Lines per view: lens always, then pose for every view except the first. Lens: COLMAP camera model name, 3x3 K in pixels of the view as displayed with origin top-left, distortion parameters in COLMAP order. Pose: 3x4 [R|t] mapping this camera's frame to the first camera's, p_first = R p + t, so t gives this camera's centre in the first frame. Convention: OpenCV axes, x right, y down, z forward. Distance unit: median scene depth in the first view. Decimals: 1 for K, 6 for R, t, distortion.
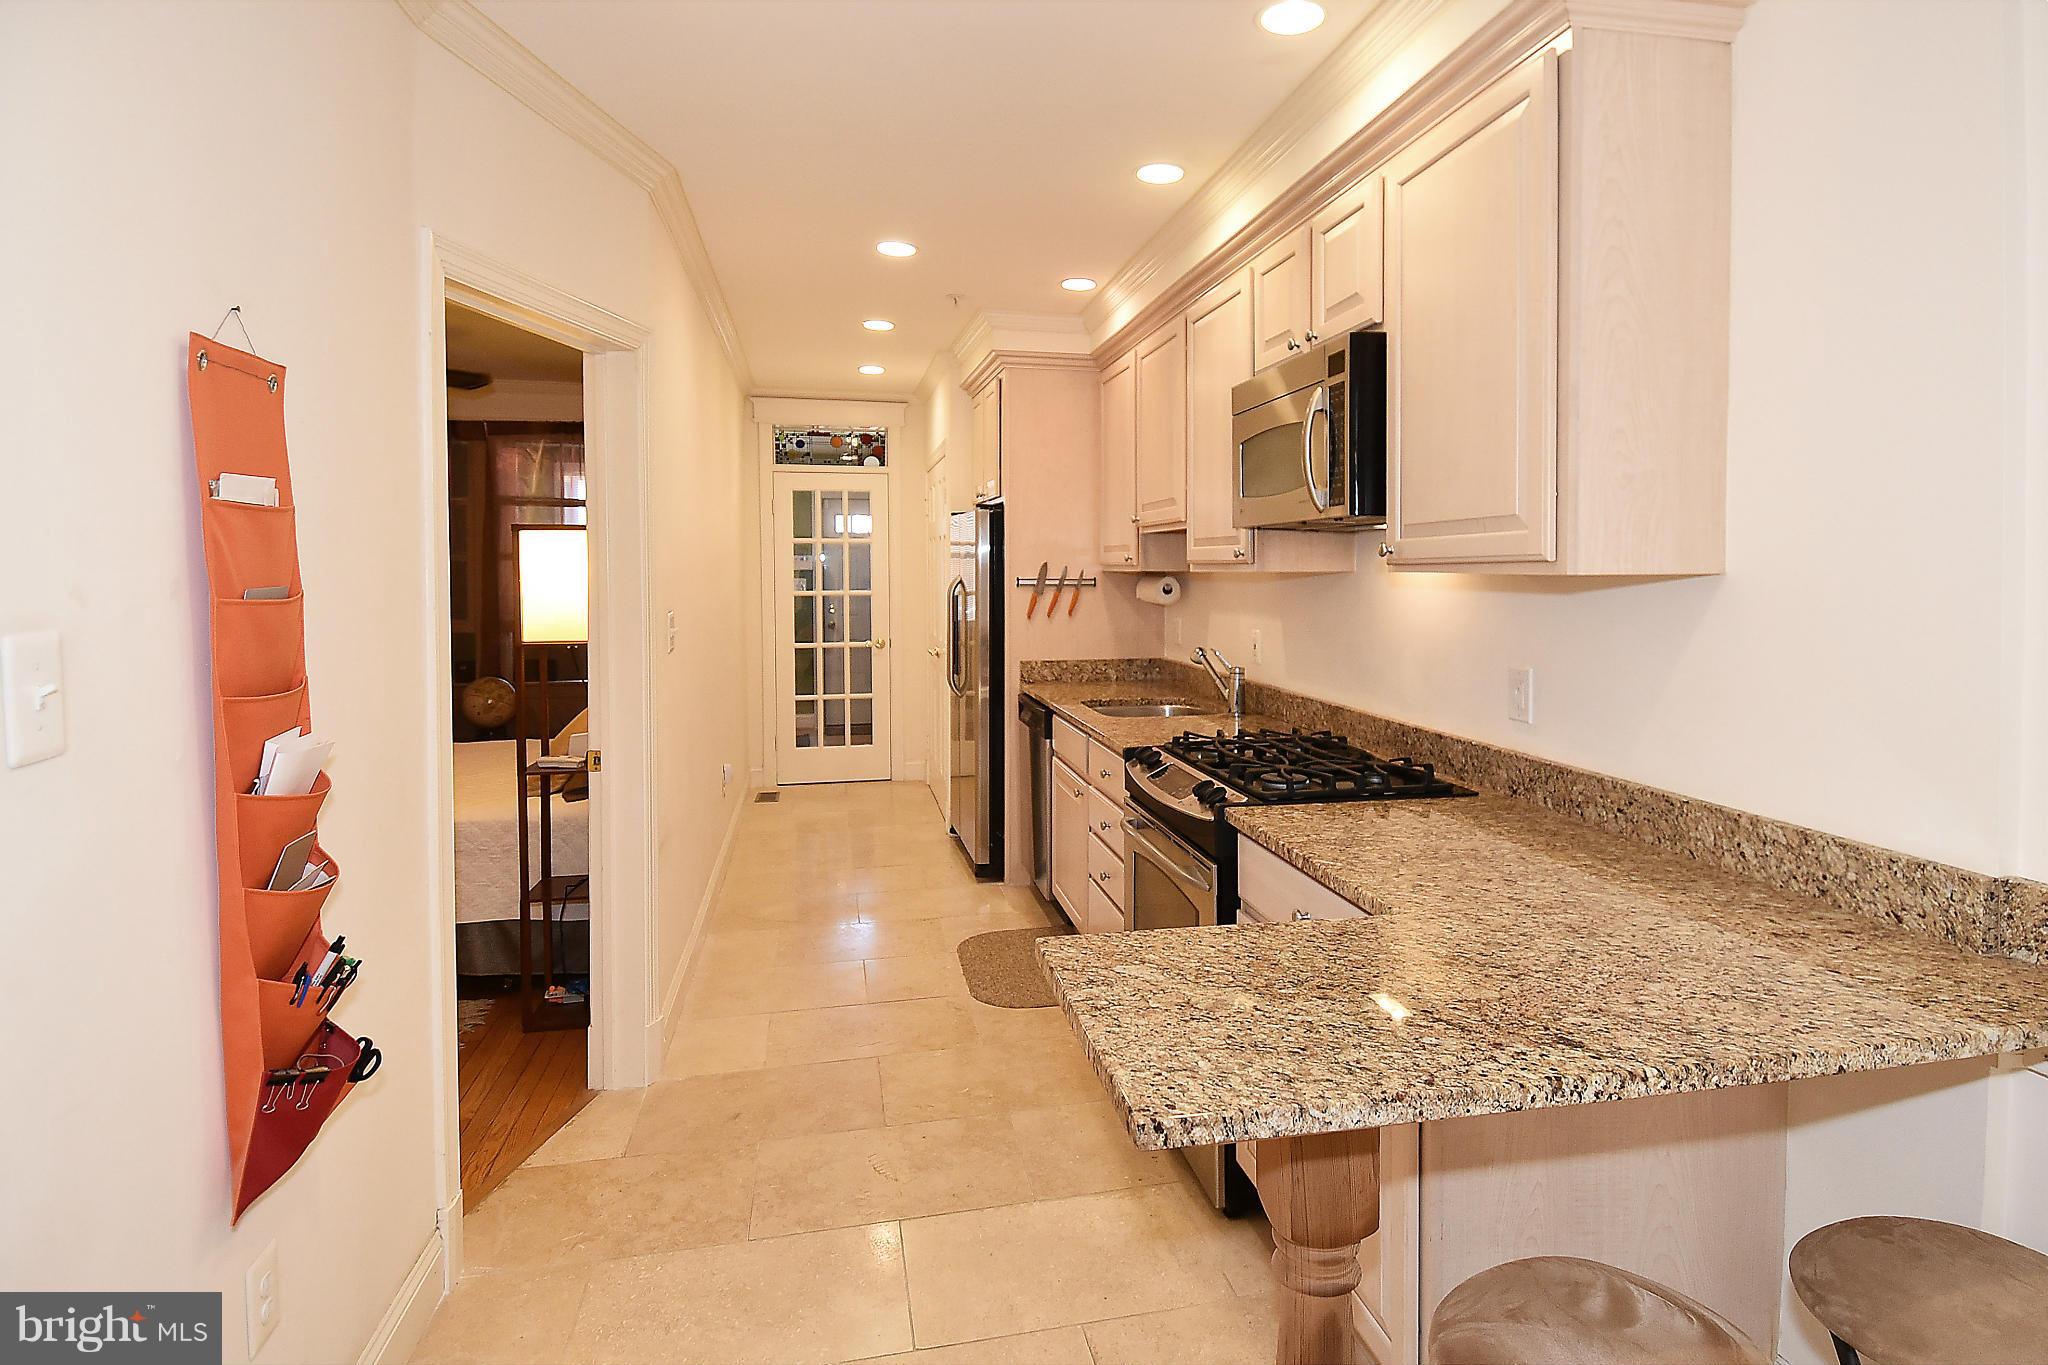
lens RADIAL K [[1046.5, 0, 1063.1], [0, 1046.5, 597.2], [0, 0, 1]] dist [0.035616, -0.041344]
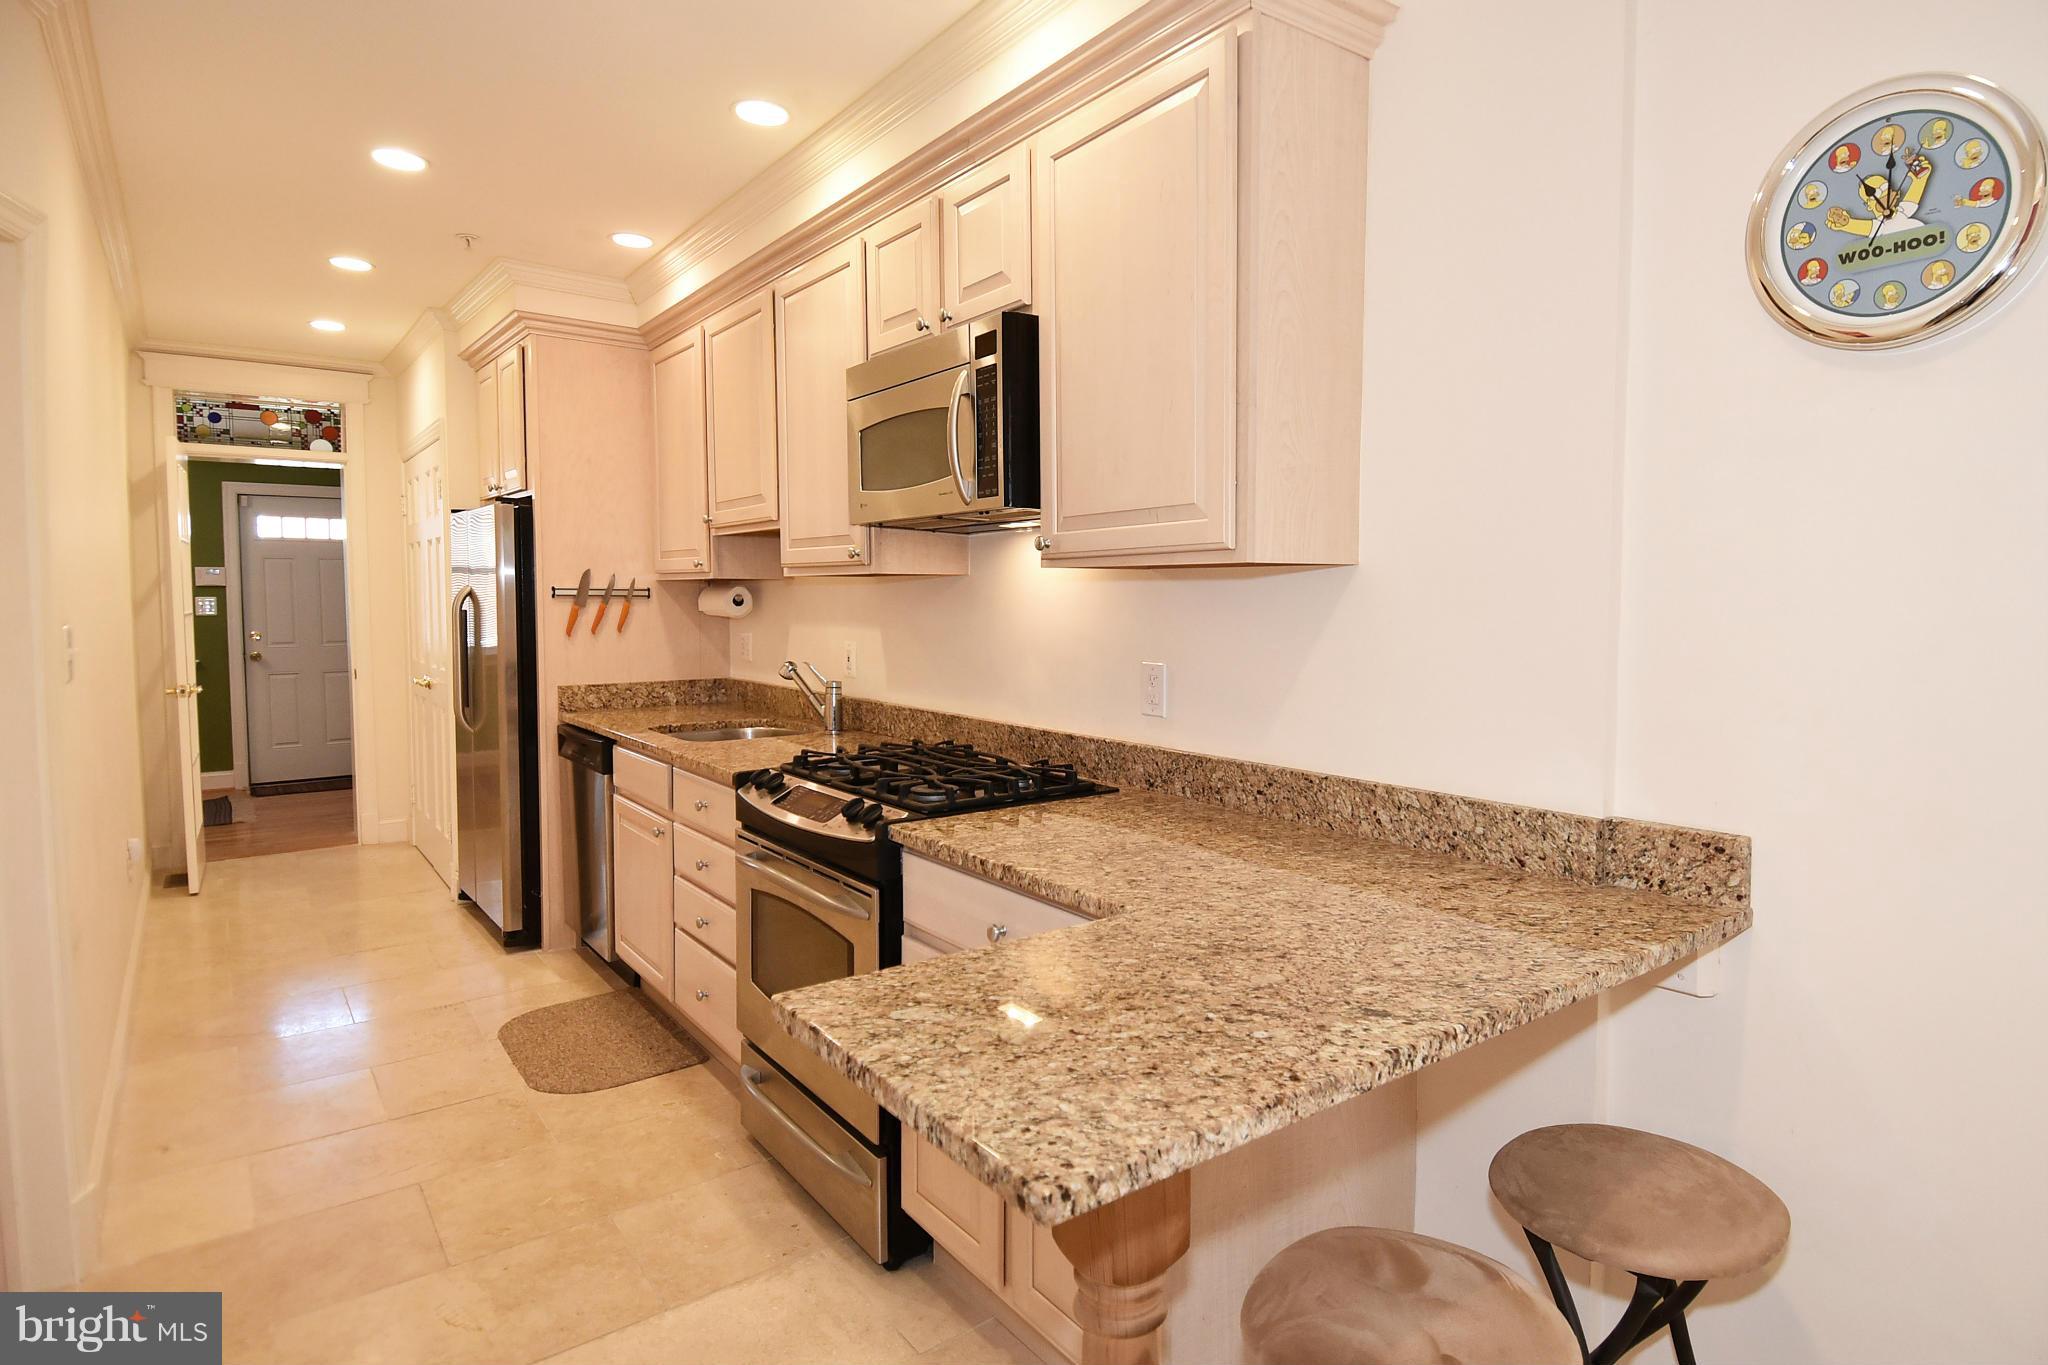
lens RADIAL K [[1071.4, 0, 1021.1], [0, 1071.4, 651.4], [0, 0, 1]] dist [0.044911, -0.061597]
pose [[0.911455, -0.022555, 0.410781, -0.103642], [0.011969, 0.999527, 0.028325, 0.023096], [-0.411226, -0.020901, 0.911294, 0.100335]]
